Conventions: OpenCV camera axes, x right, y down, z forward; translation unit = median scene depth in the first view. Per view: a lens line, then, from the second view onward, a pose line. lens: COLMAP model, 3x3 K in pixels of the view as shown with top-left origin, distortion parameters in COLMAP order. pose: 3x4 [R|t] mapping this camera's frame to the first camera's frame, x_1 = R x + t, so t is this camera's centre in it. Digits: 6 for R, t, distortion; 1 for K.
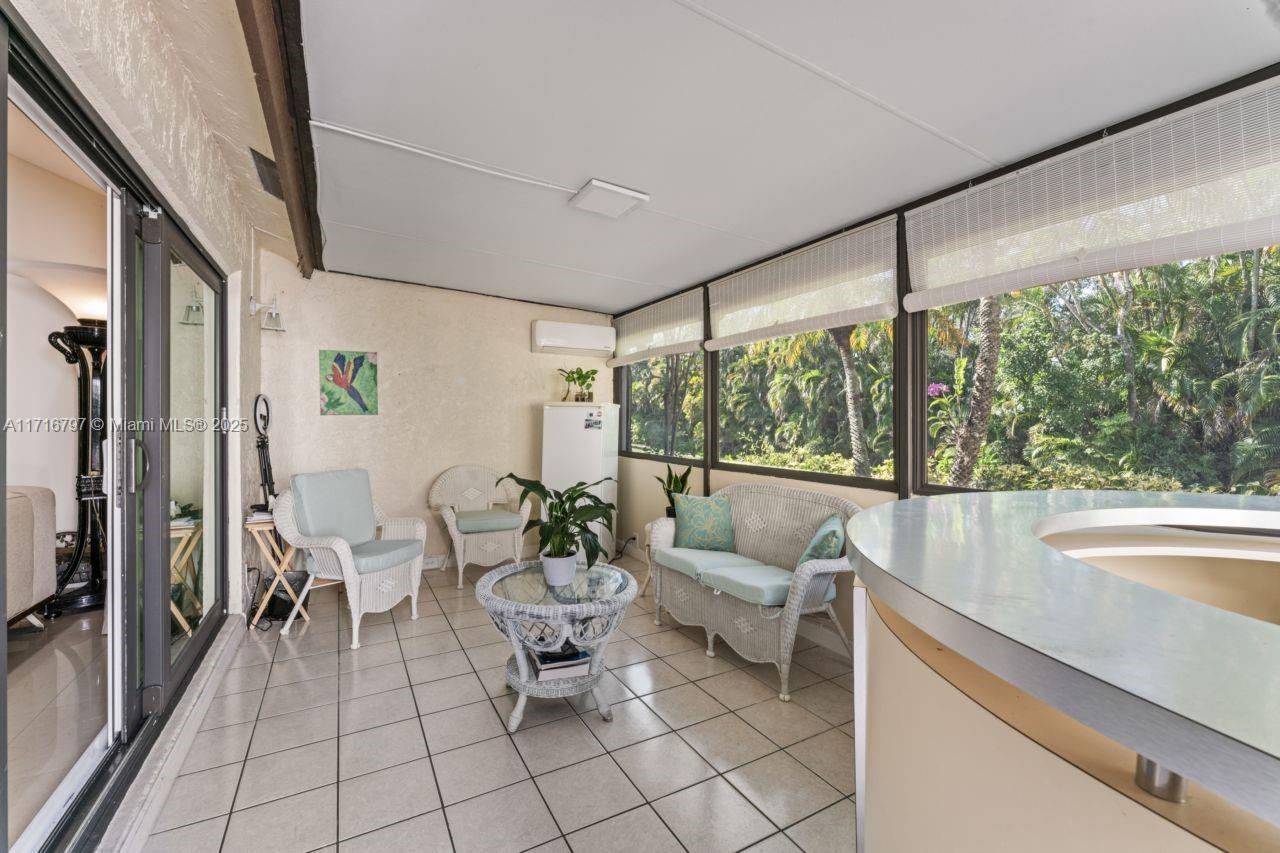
lens RADIAL K [[507.8, 0, 634.5], [0, 507.8, 421.6], [0, 0, 1]] dist [0.001940, 0.000137]
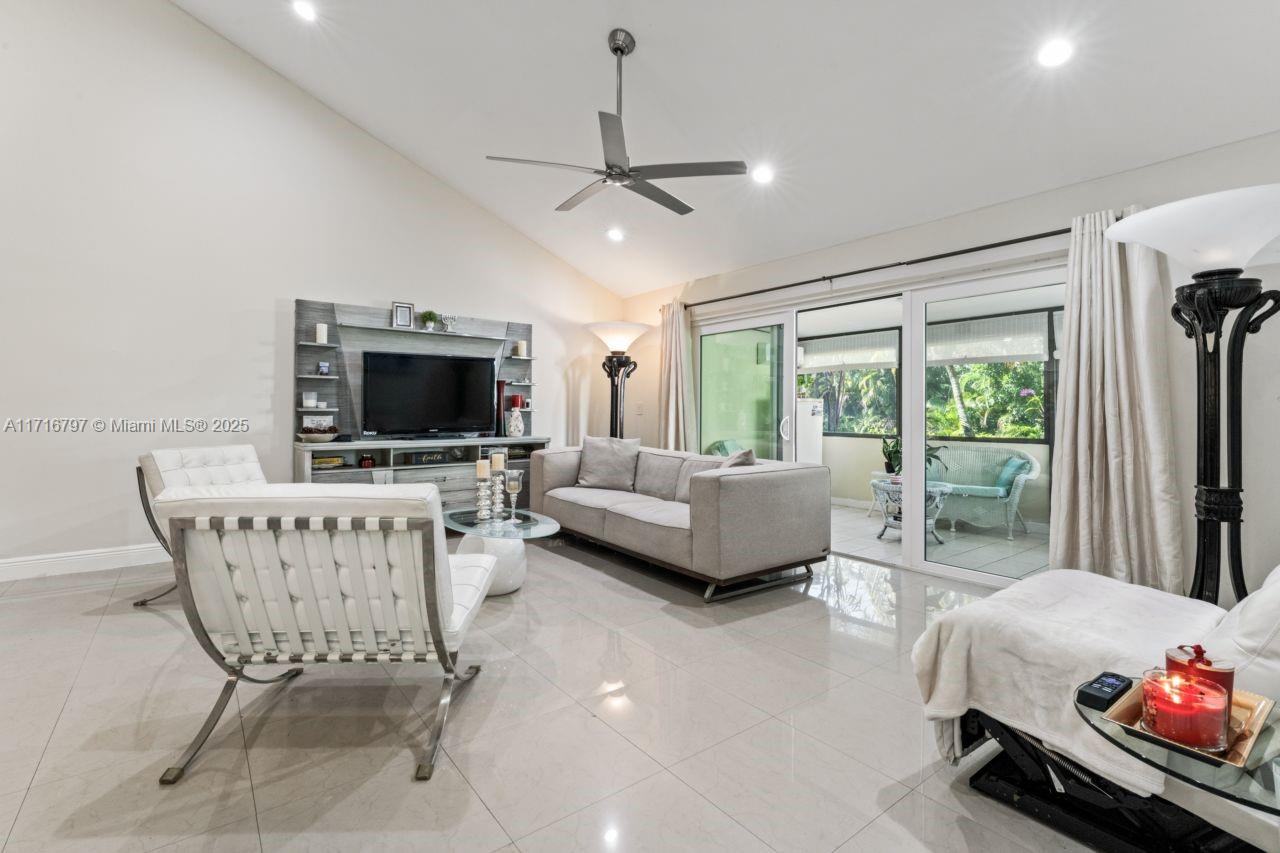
lens RADIAL K [[576.1, 0, 633.6], [0, 576.1, 413.4], [0, 0, 1]] dist [-0.007873, -0.000355]
pose [[0.987190, -0.001969, 0.159534, -0.351892], [0.002704, 0.999987, -0.004391, 0.004677], [-0.159524, 0.004766, 0.987183, -0.242493]]
